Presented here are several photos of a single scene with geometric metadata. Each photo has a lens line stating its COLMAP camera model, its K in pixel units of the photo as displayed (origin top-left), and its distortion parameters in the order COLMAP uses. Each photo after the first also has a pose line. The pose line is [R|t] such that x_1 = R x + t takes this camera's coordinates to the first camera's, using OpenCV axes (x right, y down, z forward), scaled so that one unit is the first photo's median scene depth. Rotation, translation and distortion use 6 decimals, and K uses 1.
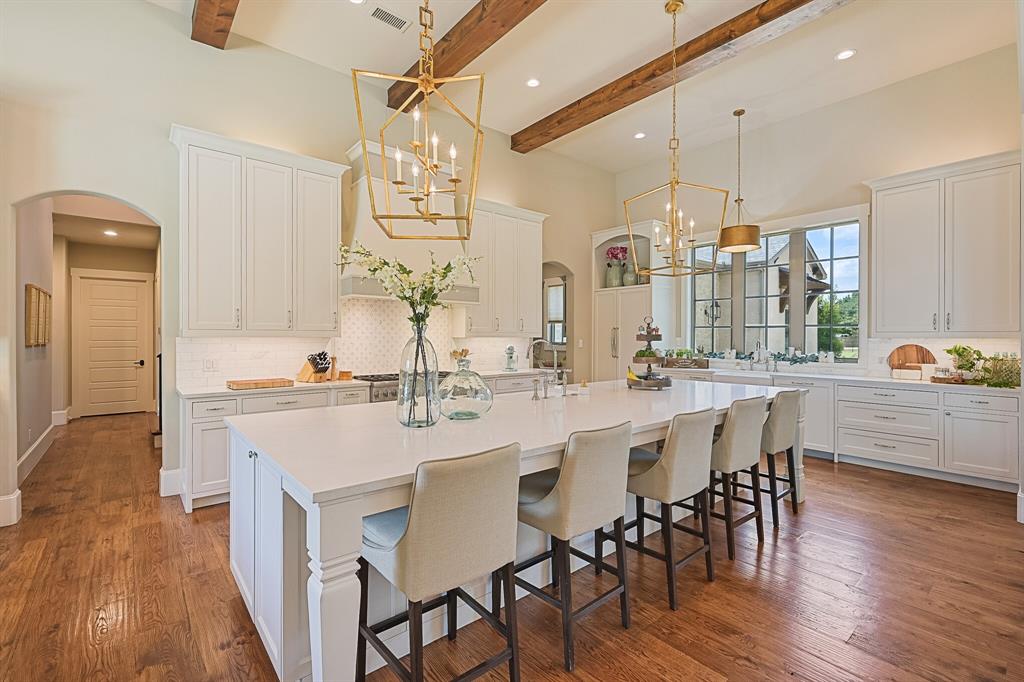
lens RADIAL K [[453.4, 0, 509.0], [0, 453.4, 336.6], [0, 0, 1]] dist [-0.002016, 0.001054]
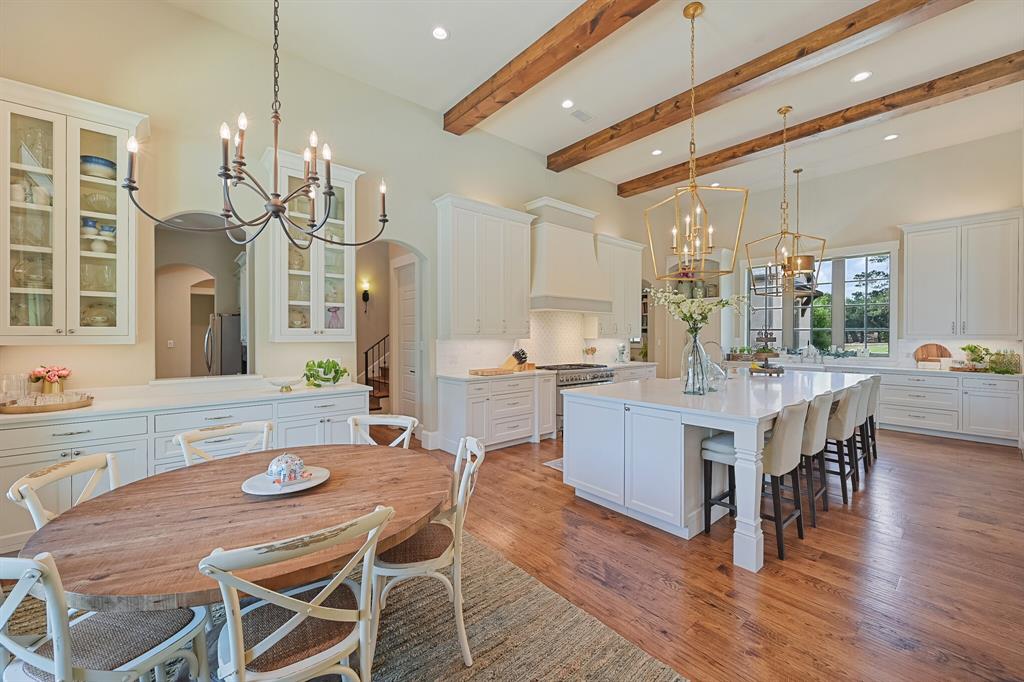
lens RADIAL K [[402.6, 0, 515.5], [0, 402.6, 336.0], [0, 0, 1]] dist [0.000608, 0.000008]
pose [[0.999949, -0.000127, 0.010115, -0.427743], [0.000084, 0.999991, 0.004254, -0.012705], [-0.010116, -0.004253, 0.999940, -0.235032]]
